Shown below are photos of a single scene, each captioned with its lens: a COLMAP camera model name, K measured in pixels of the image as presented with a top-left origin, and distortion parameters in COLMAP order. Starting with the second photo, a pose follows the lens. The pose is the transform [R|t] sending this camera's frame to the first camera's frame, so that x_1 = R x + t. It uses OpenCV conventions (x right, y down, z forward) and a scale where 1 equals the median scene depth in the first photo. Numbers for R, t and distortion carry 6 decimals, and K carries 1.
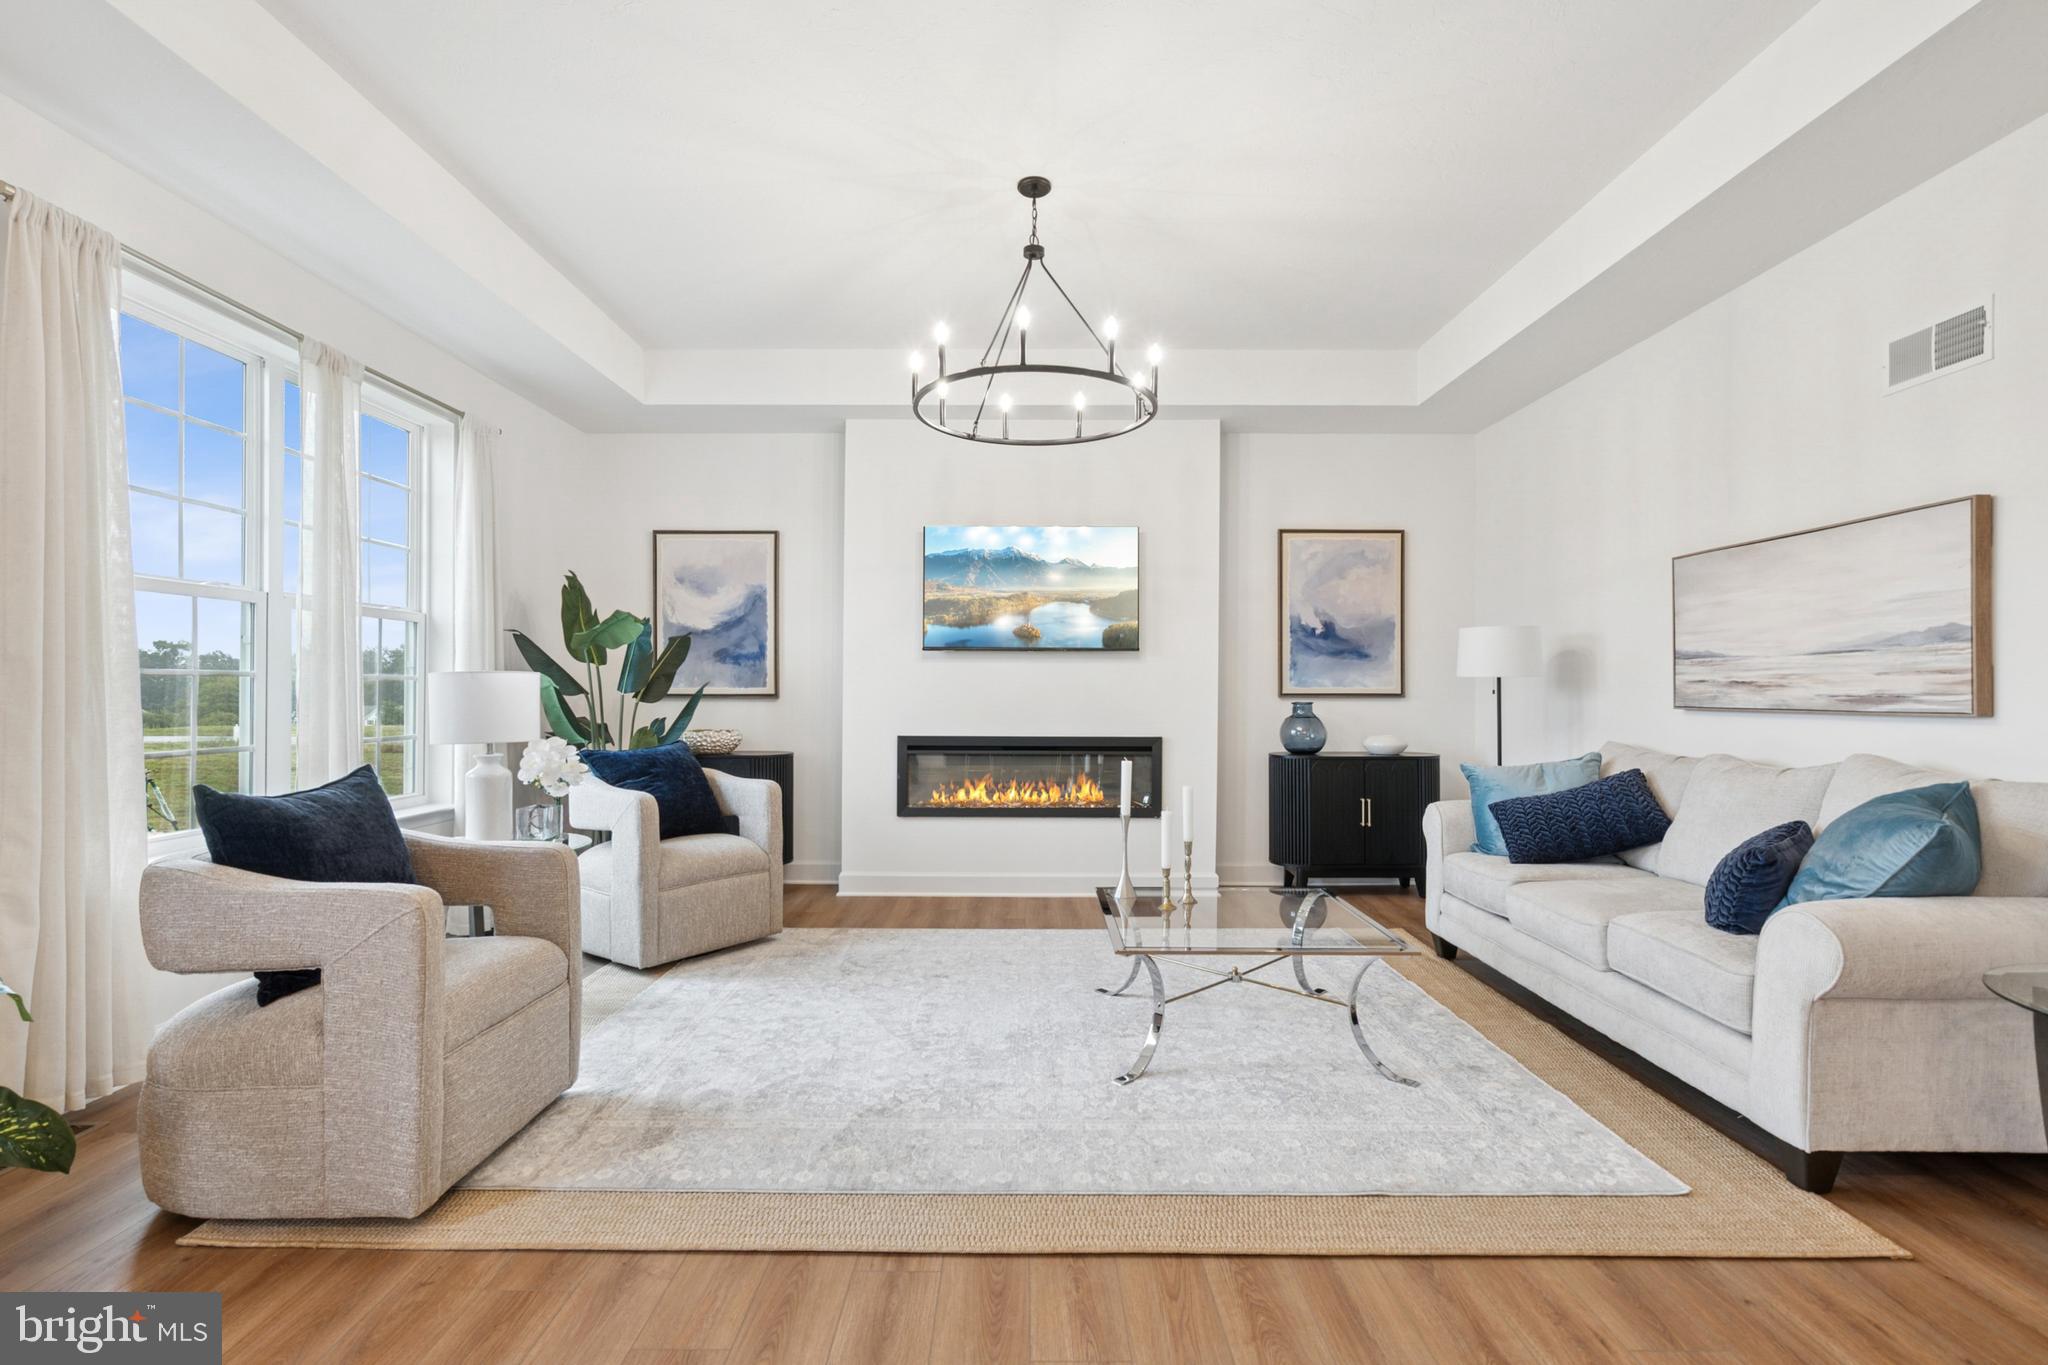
lens RADIAL K [[946.7, 0, 1022.4], [0, 946.7, 683.1], [0, 0, 1]] dist [-0.006866, 0.004155]
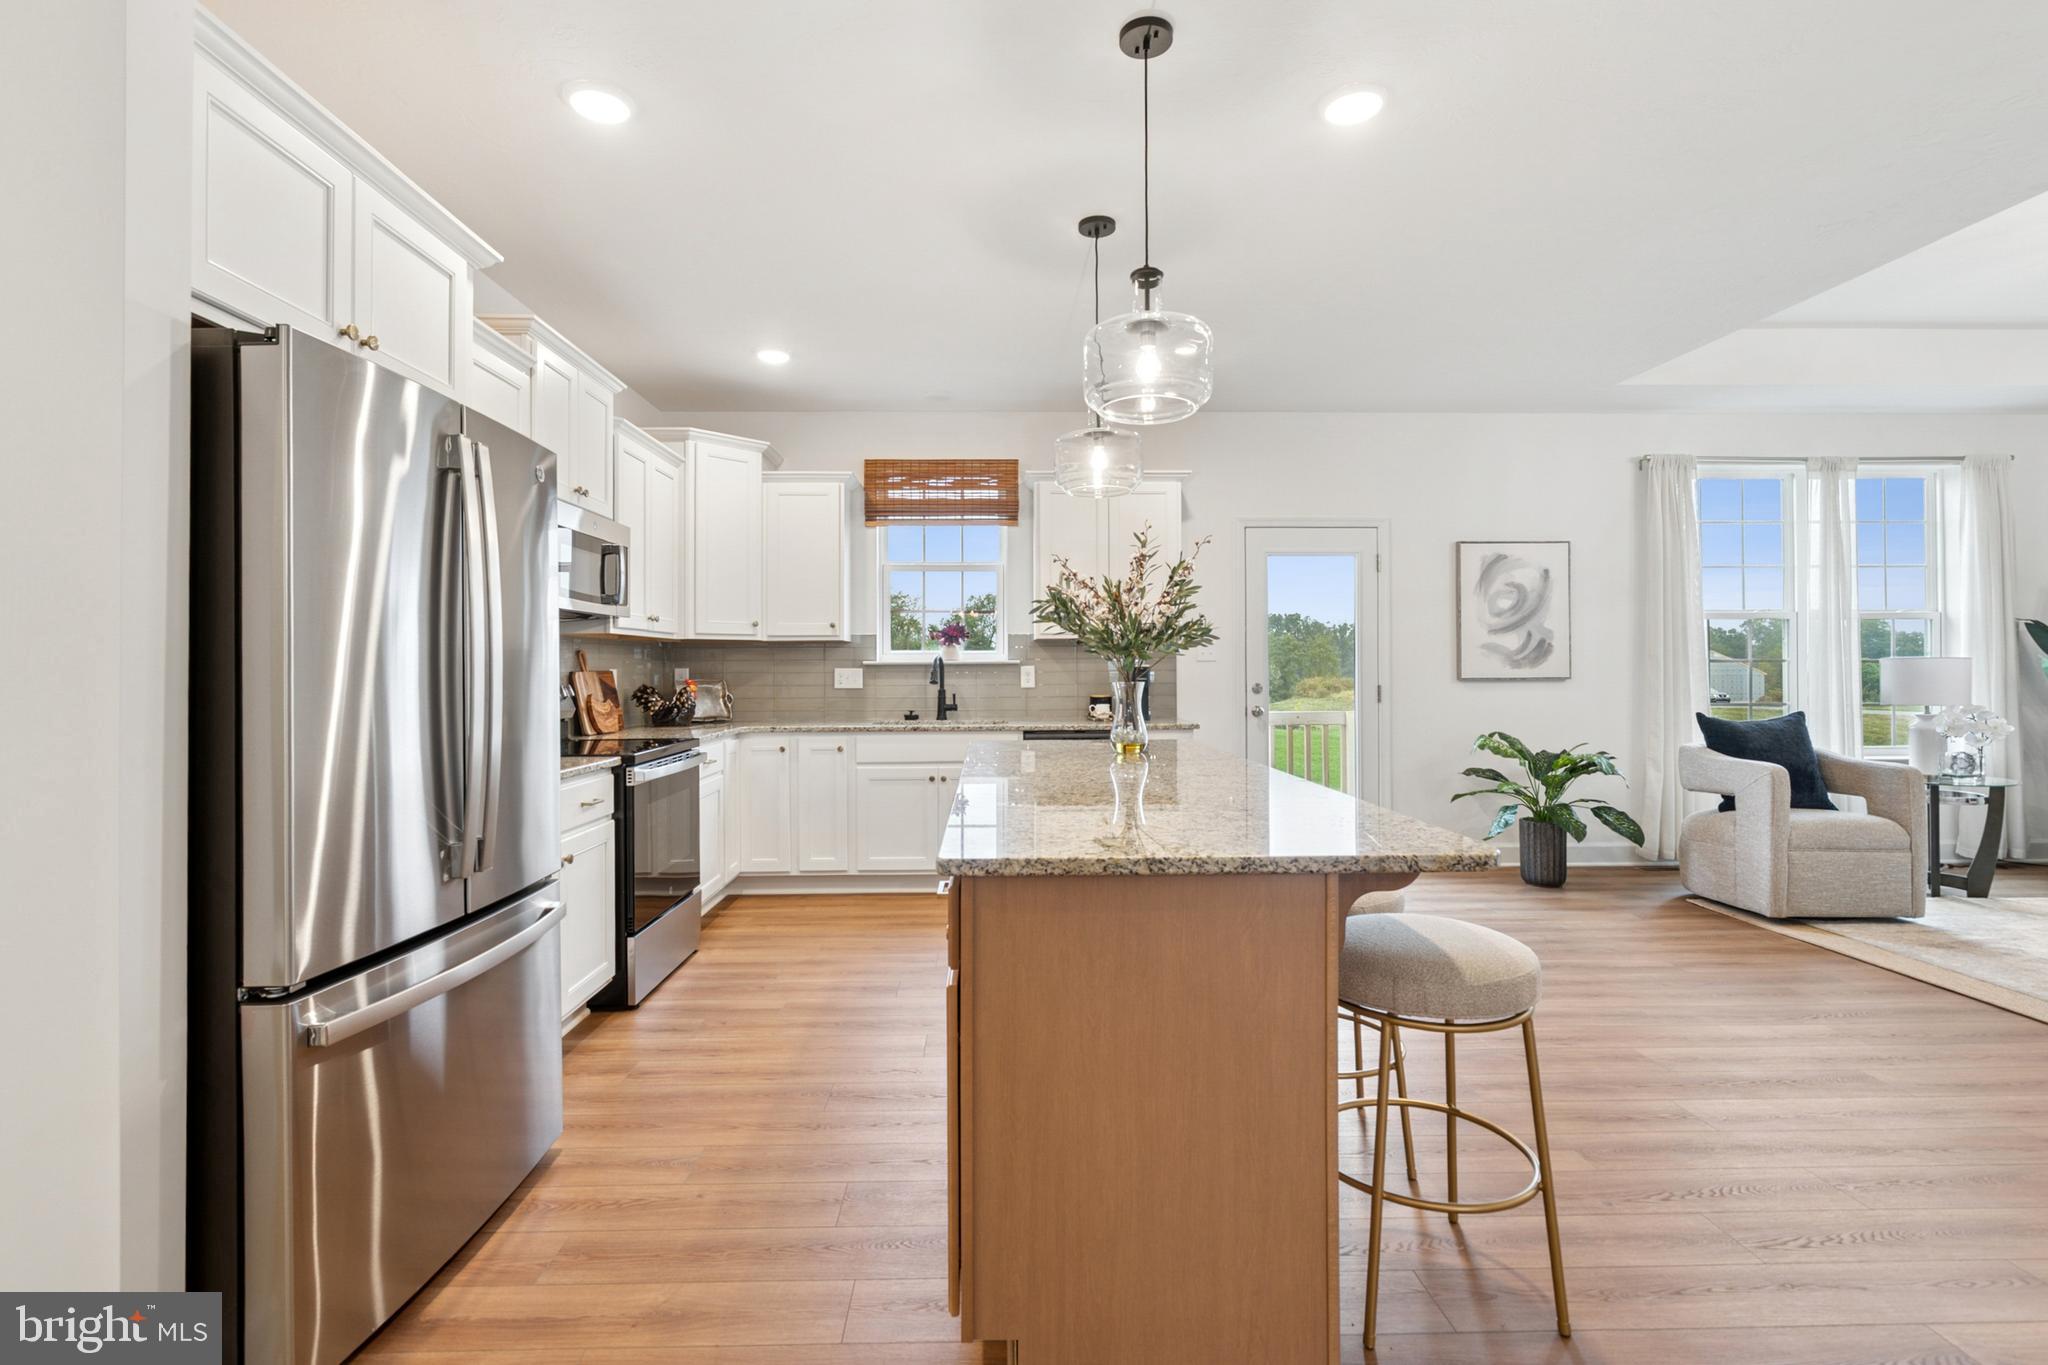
lens RADIAL K [[946.7, 0, 1011.7], [0, 946.7, 653.8], [0, 0, 1]] dist [-0.006866, 0.004155]
pose [[0.027181, -0.016044, -0.999502, 0.785675], [0.011385, 0.999811, -0.015740, -0.009765], [0.999566, -0.010952, 0.027358, -0.417019]]
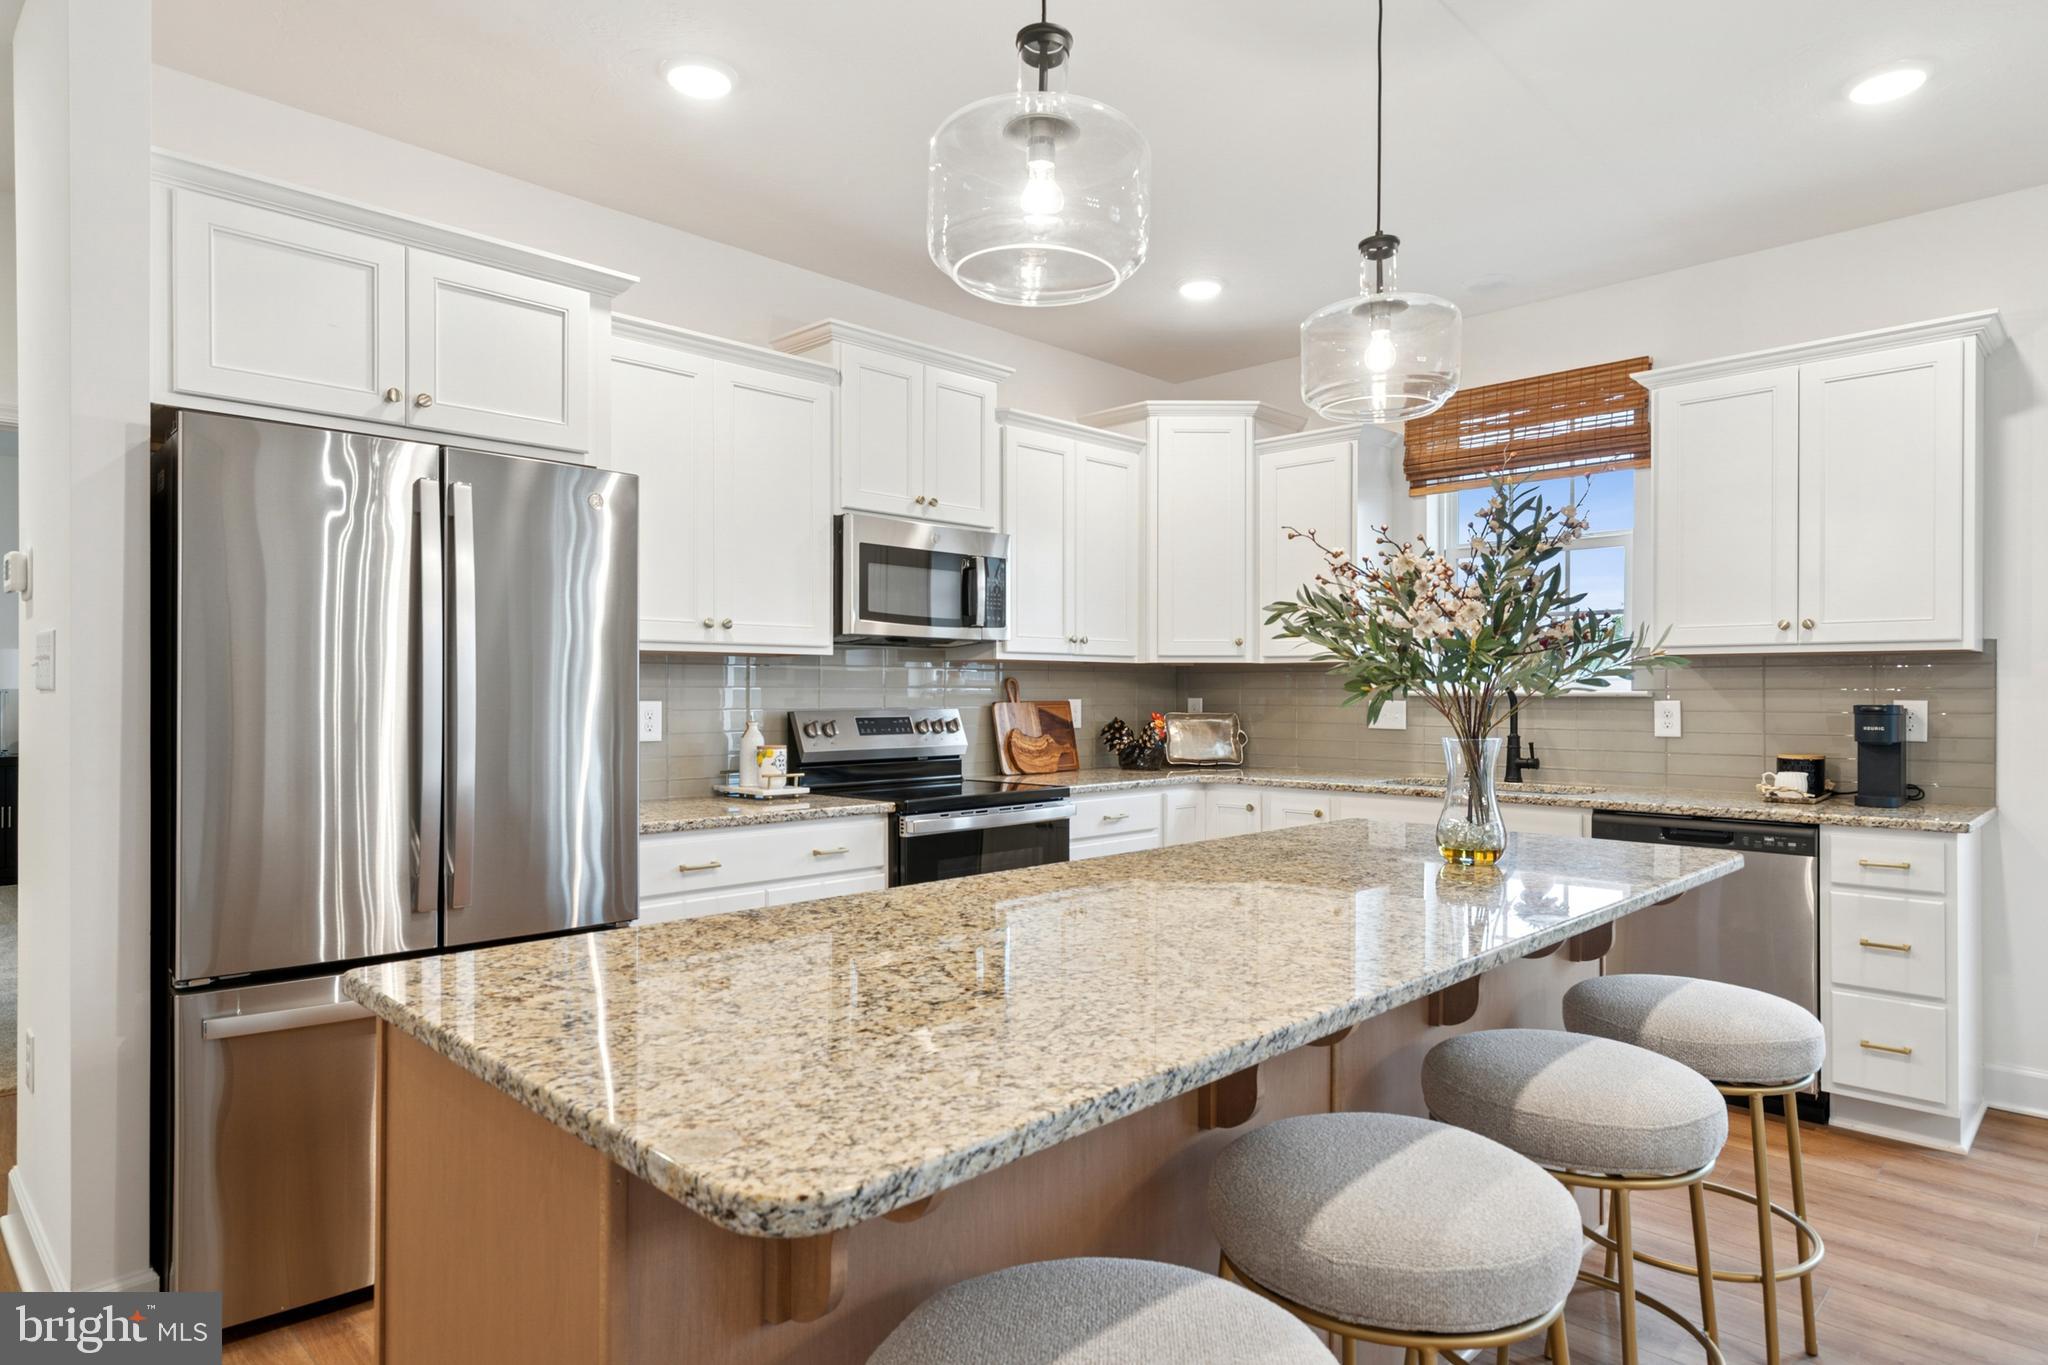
lens RADIAL K [[1169.8, 0, 1019.1], [0, 1169.8, 691.4], [0, 0, 1]] dist [0.004729, 0.004096]
pose [[-0.699859, -0.002118, -0.714278, 0.502829], [0.002059, 0.999985, -0.004982, -0.018067], [0.714278, -0.004958, -0.699845, -0.015908]]
